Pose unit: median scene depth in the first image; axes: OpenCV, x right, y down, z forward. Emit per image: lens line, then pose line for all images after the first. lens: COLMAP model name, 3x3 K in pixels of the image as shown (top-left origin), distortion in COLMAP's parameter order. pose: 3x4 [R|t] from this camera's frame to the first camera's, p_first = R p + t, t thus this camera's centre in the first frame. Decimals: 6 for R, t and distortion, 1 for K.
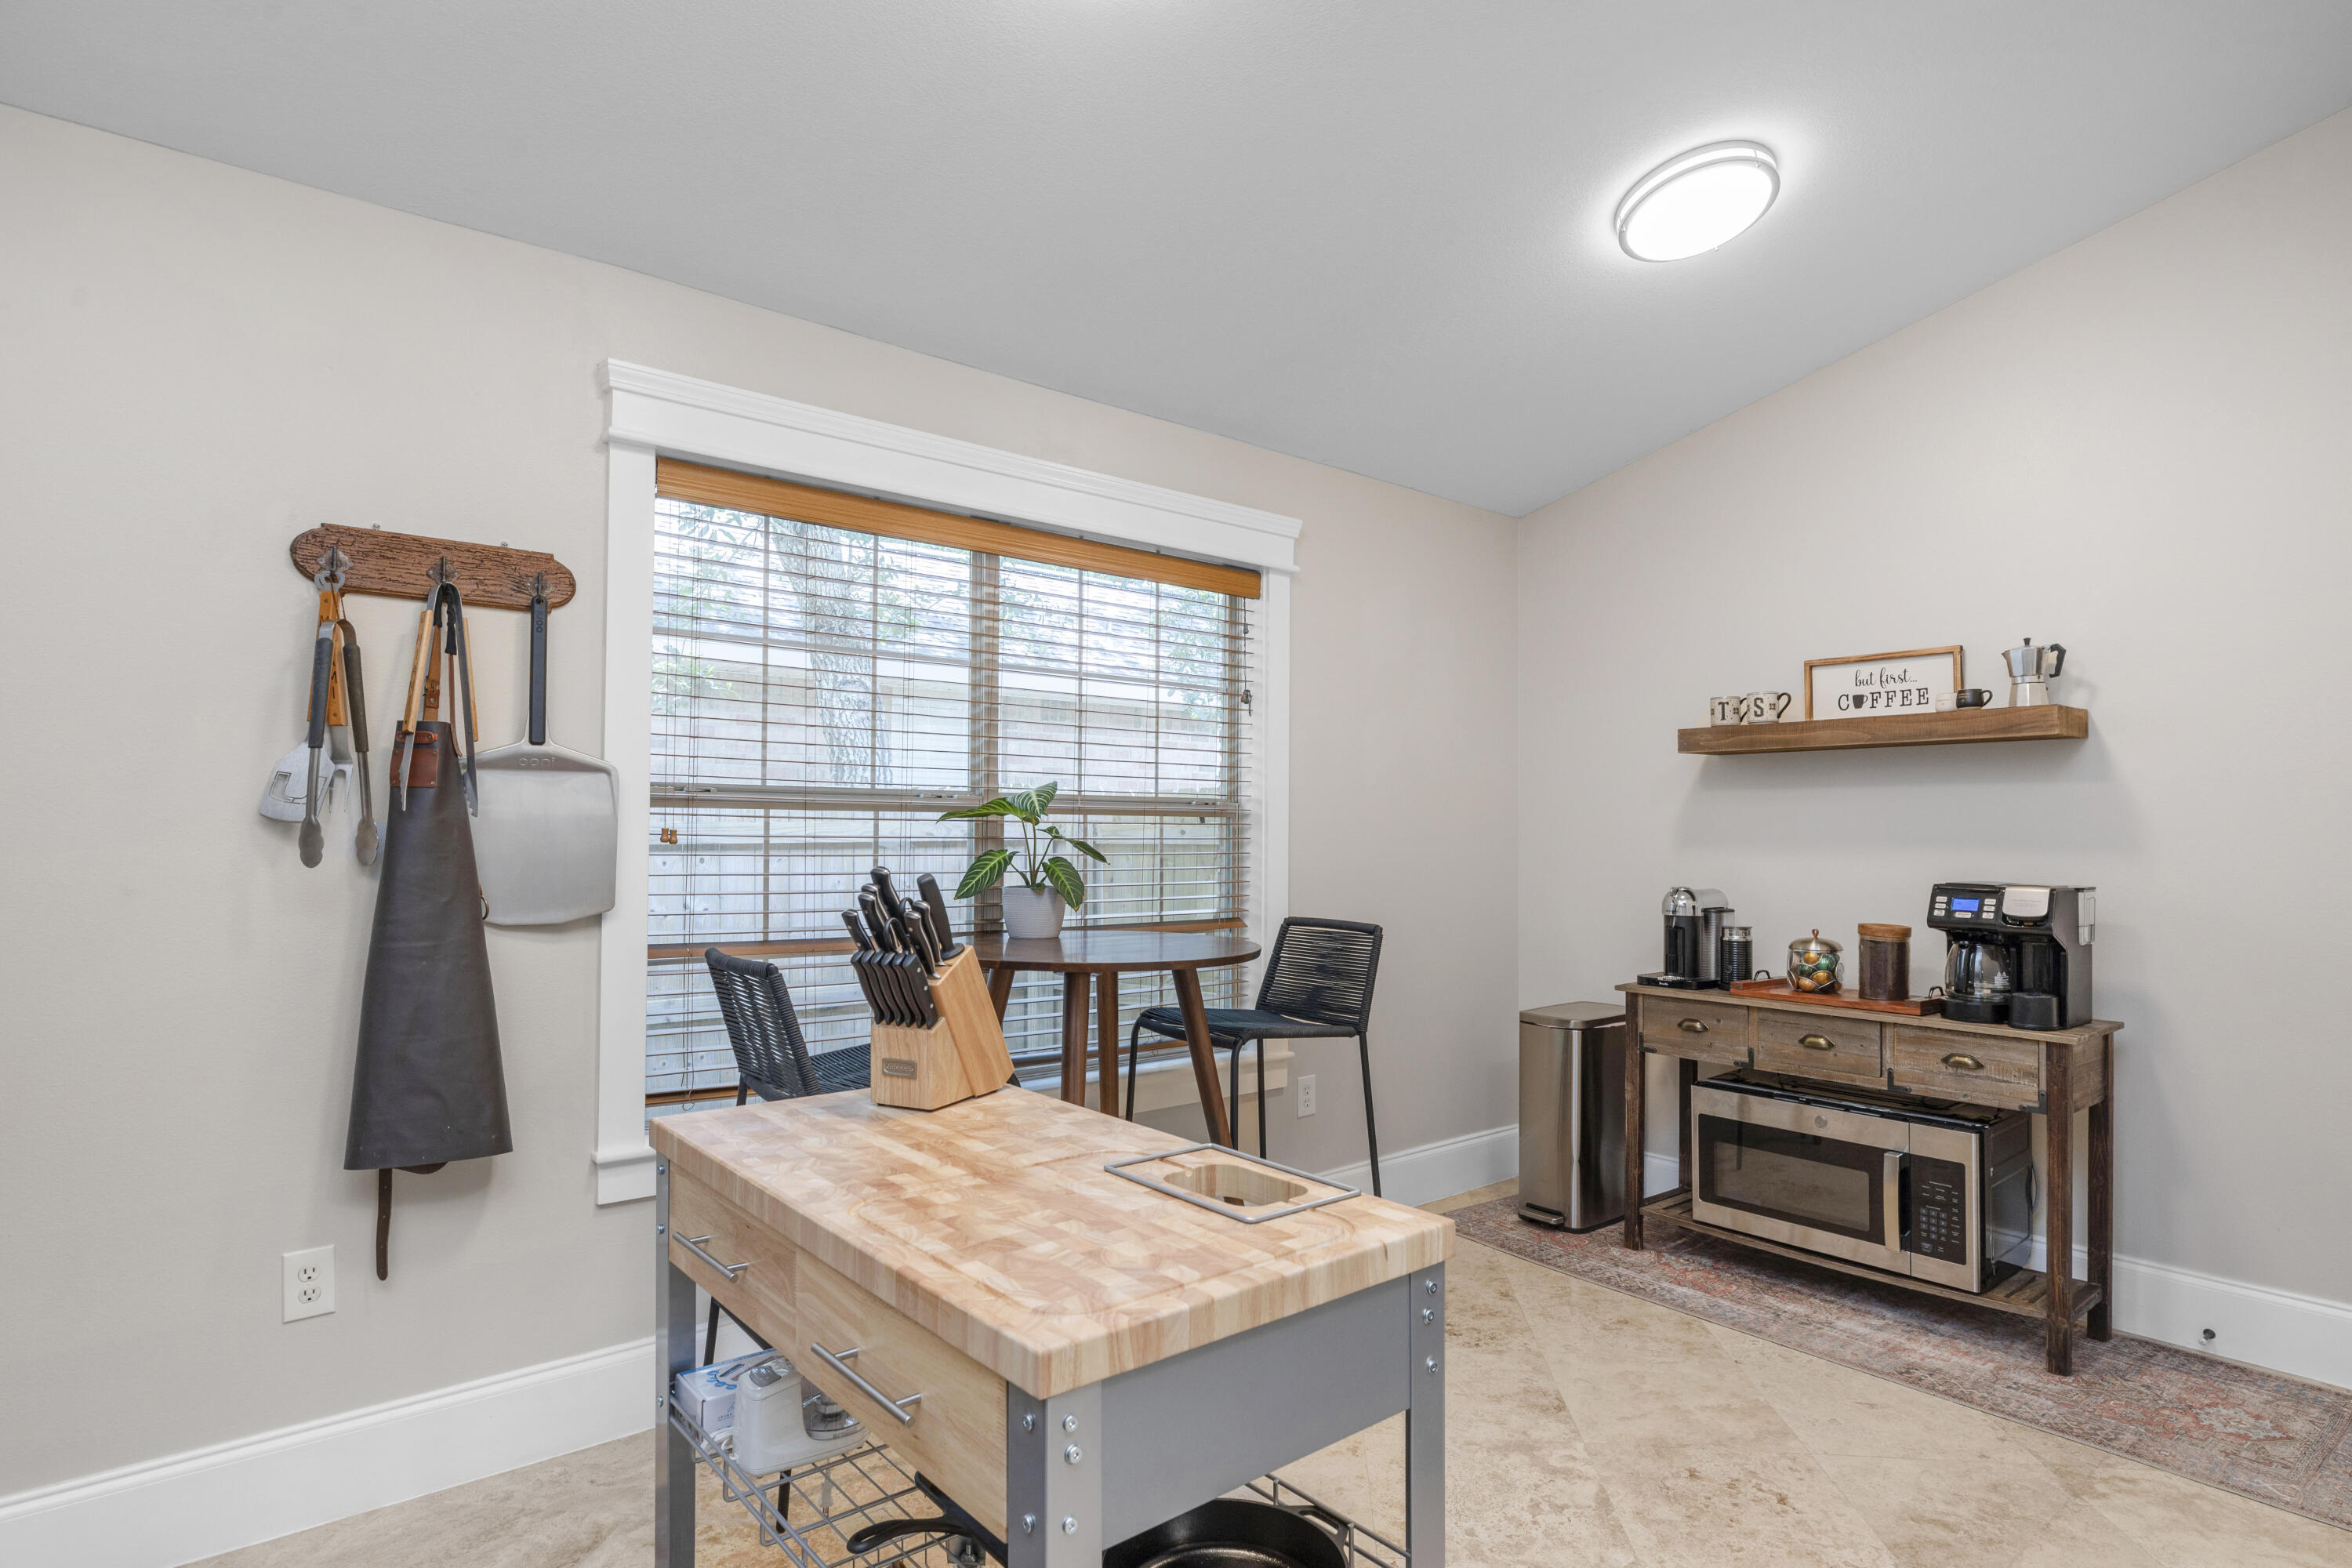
lens RADIAL K [[1227.9, 0, 1175.5], [0, 1227.9, 799.6], [0, 0, 1]] dist [-0.012580, 0.000371]
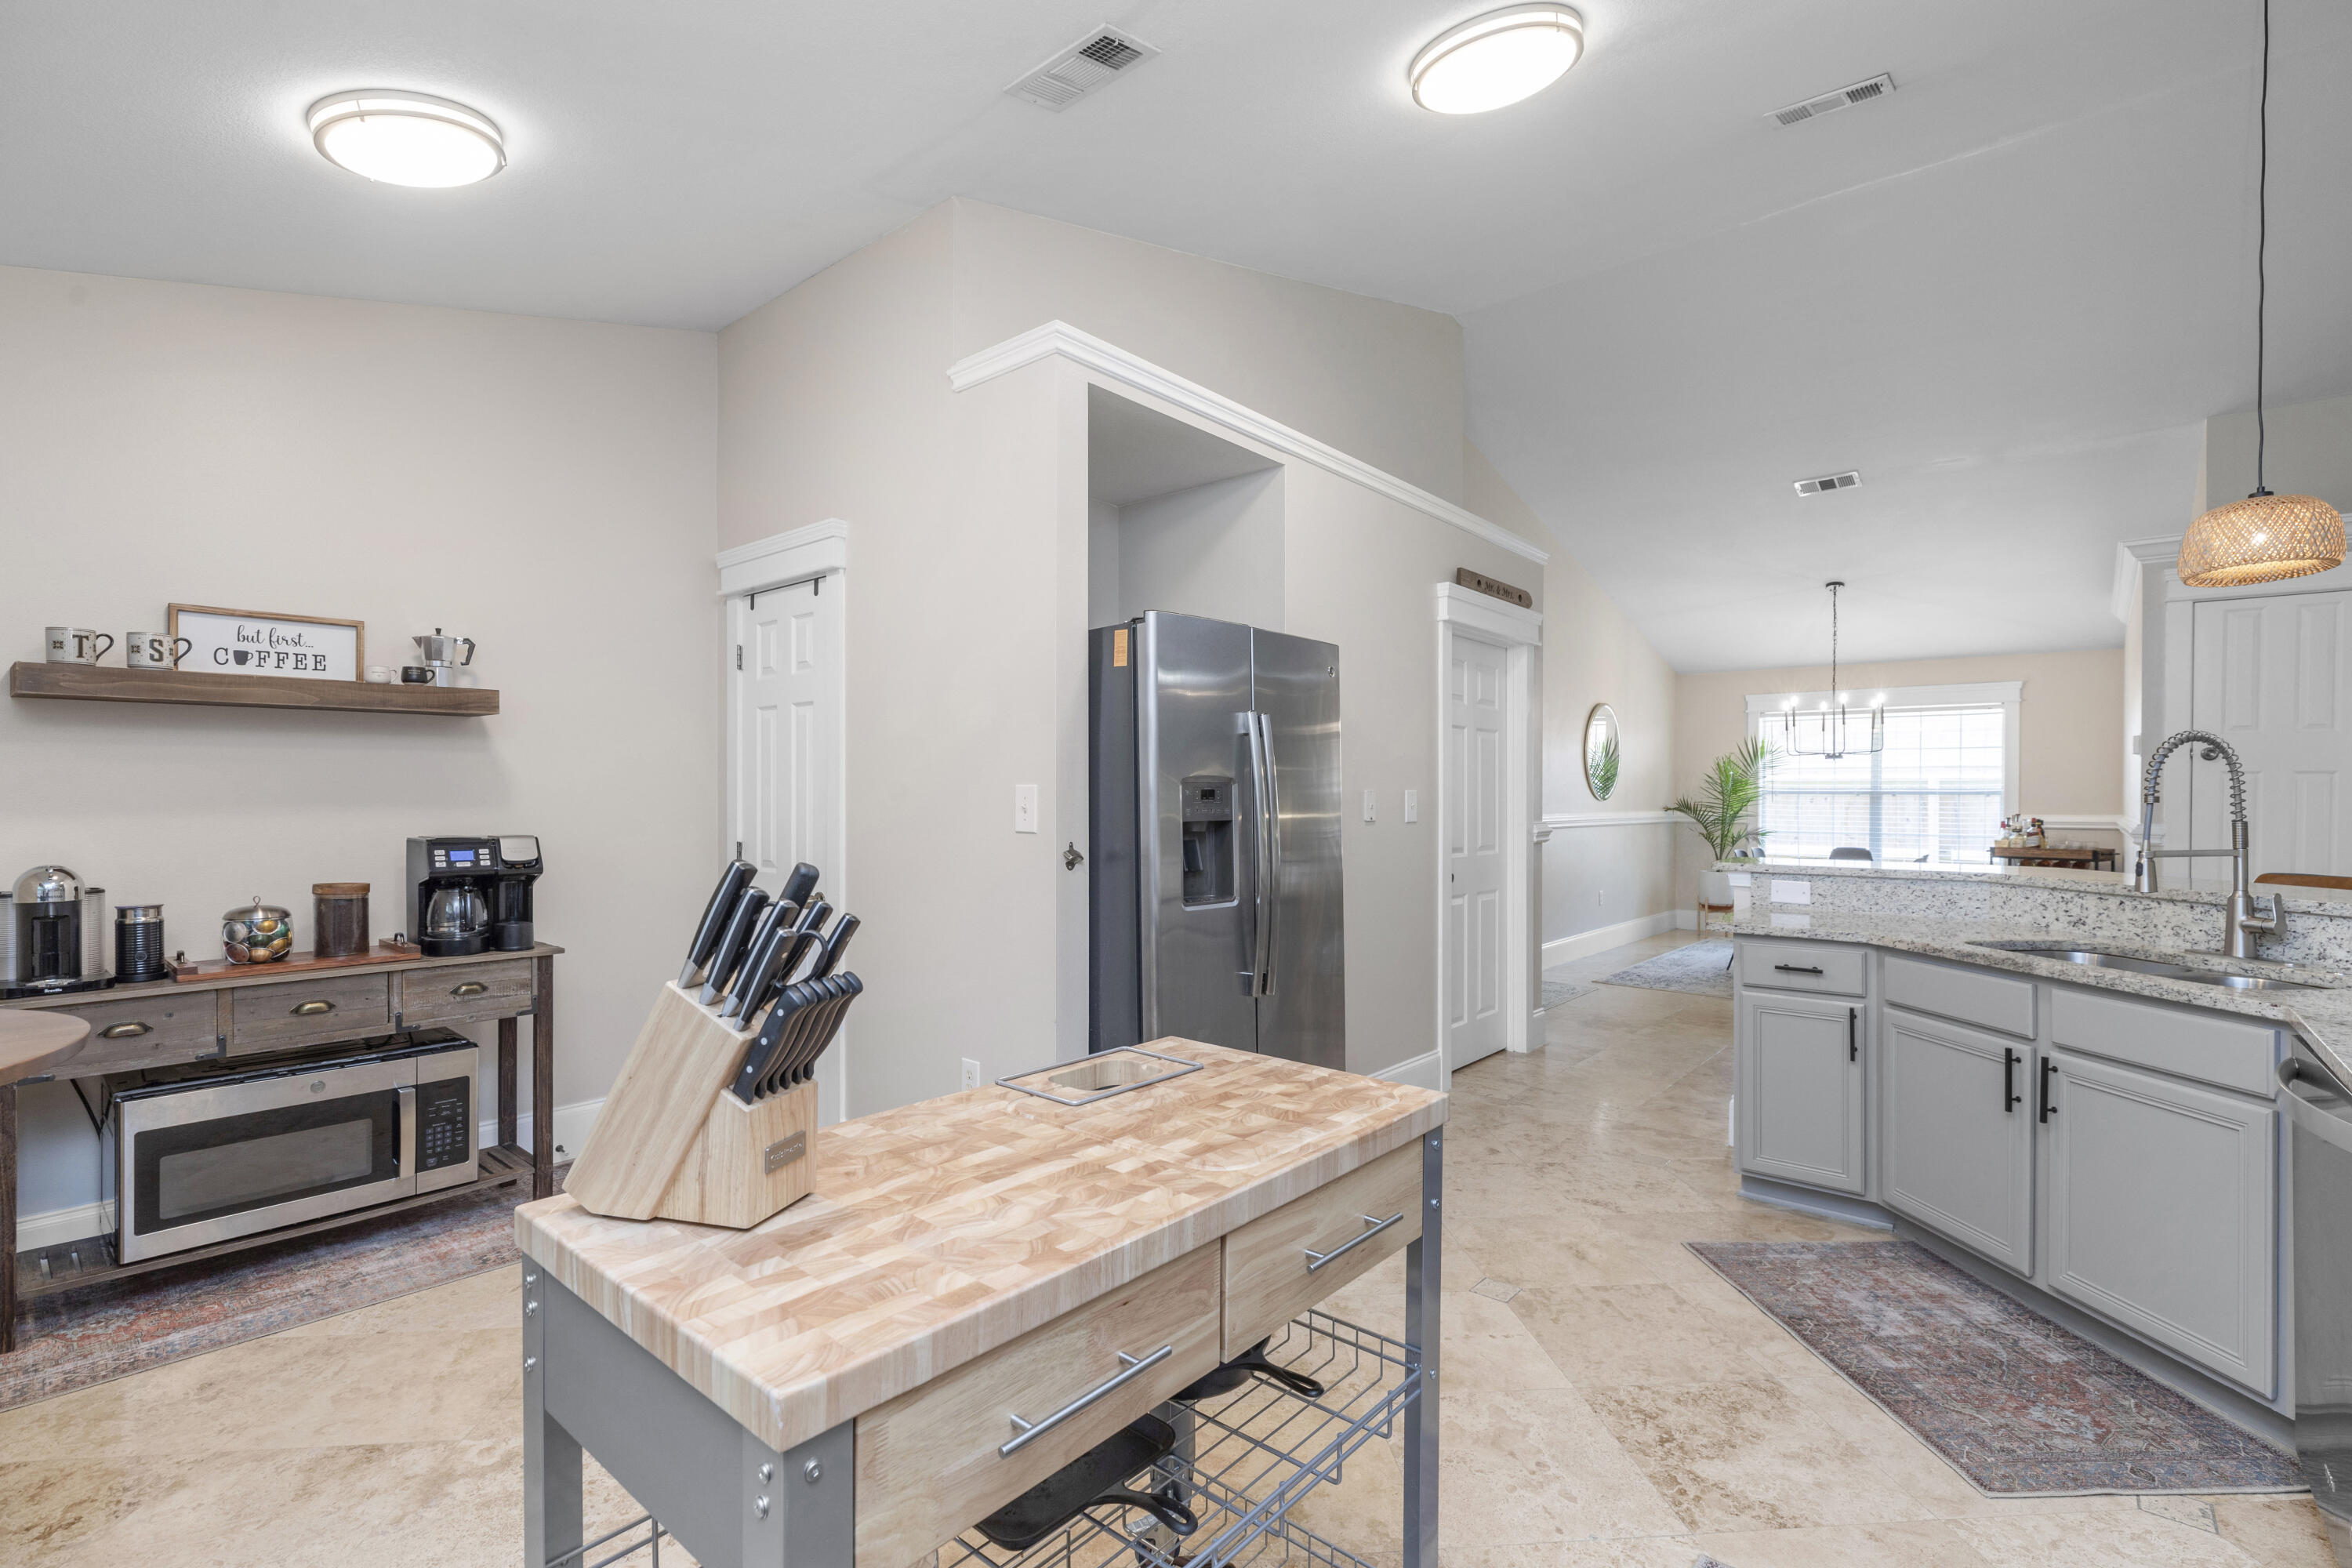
lens RADIAL K [[1066.0, 0, 1177.2], [0, 1066.0, 797.2], [0, 0, 1]] dist [0.002420, 0.000640]
pose [[-0.159200, -0.011470, 0.987180, -0.477529], [-0.024150, 0.999679, 0.007720, 0.006018], [-0.986951, -0.022612, -0.159426, 0.500332]]
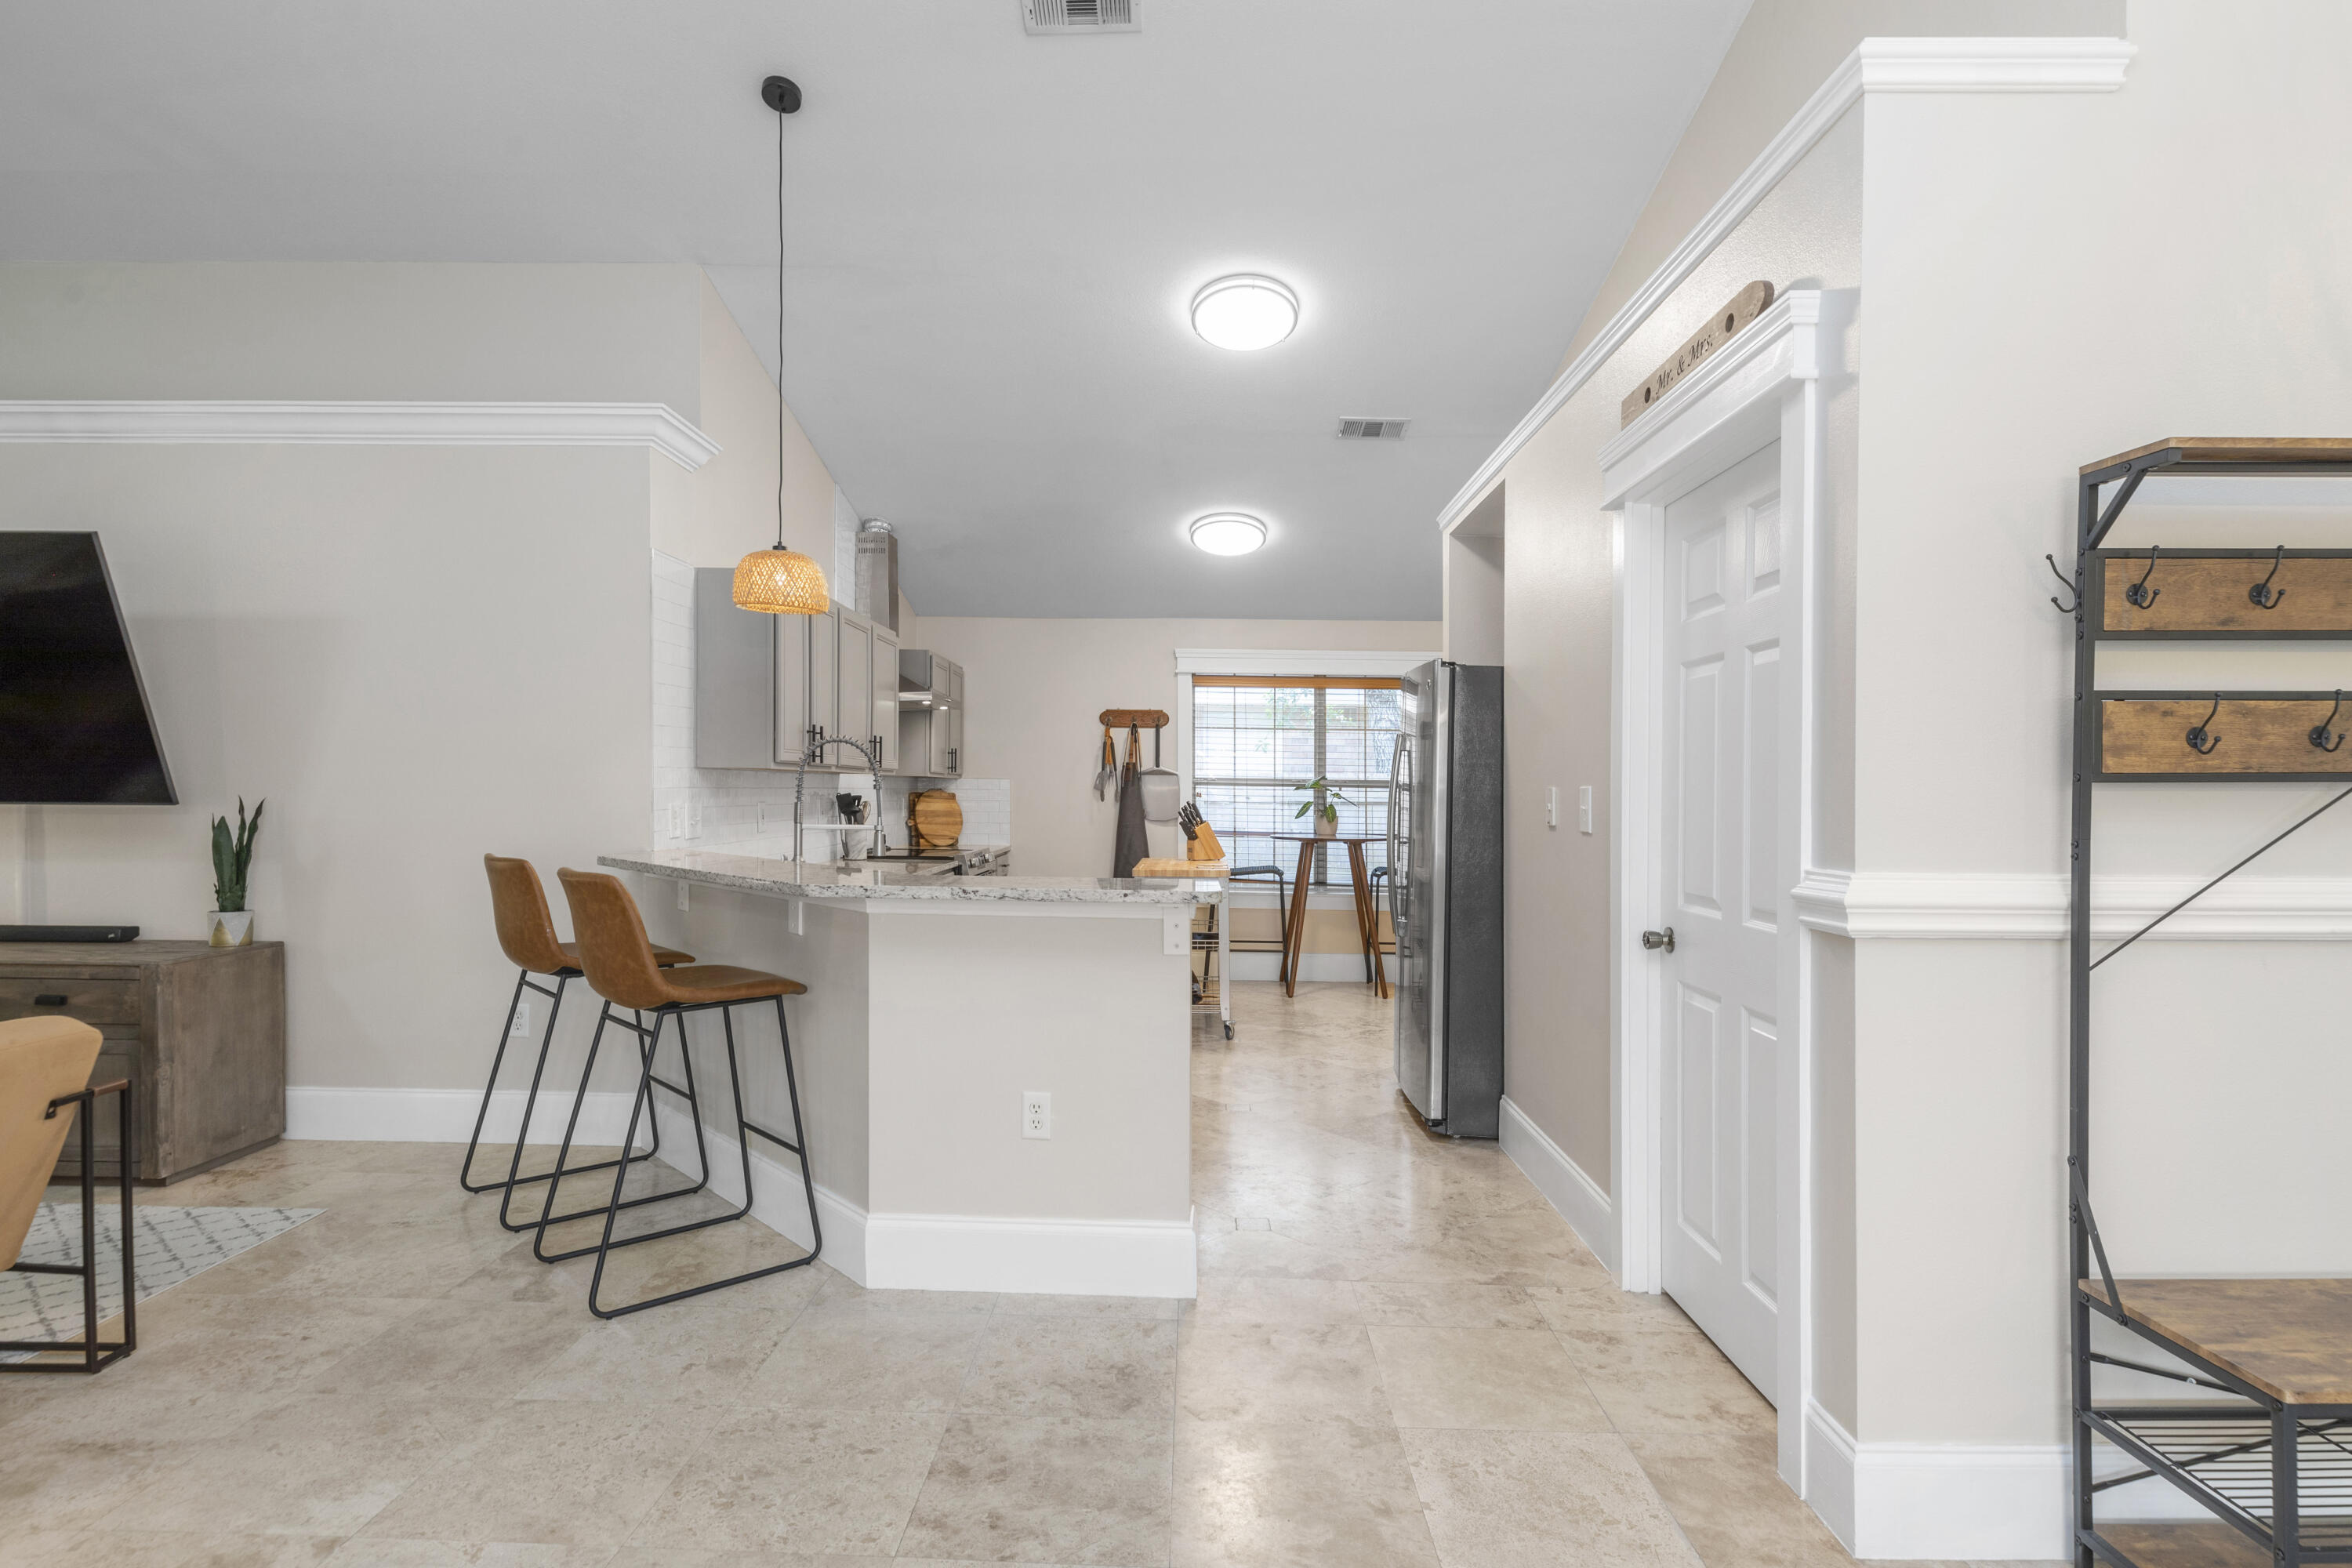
lens RADIAL K [[1193.6, 0, 1163.7], [0, 1193.6, 775.7], [0, 0, 1]] dist [0.003635, -0.004435]
pose [[0.744860, -0.007619, -0.667177, 1.383701], [0.007551, 0.999967, -0.002989, -0.009422], [0.667178, -0.002812, 0.744893, -1.185613]]
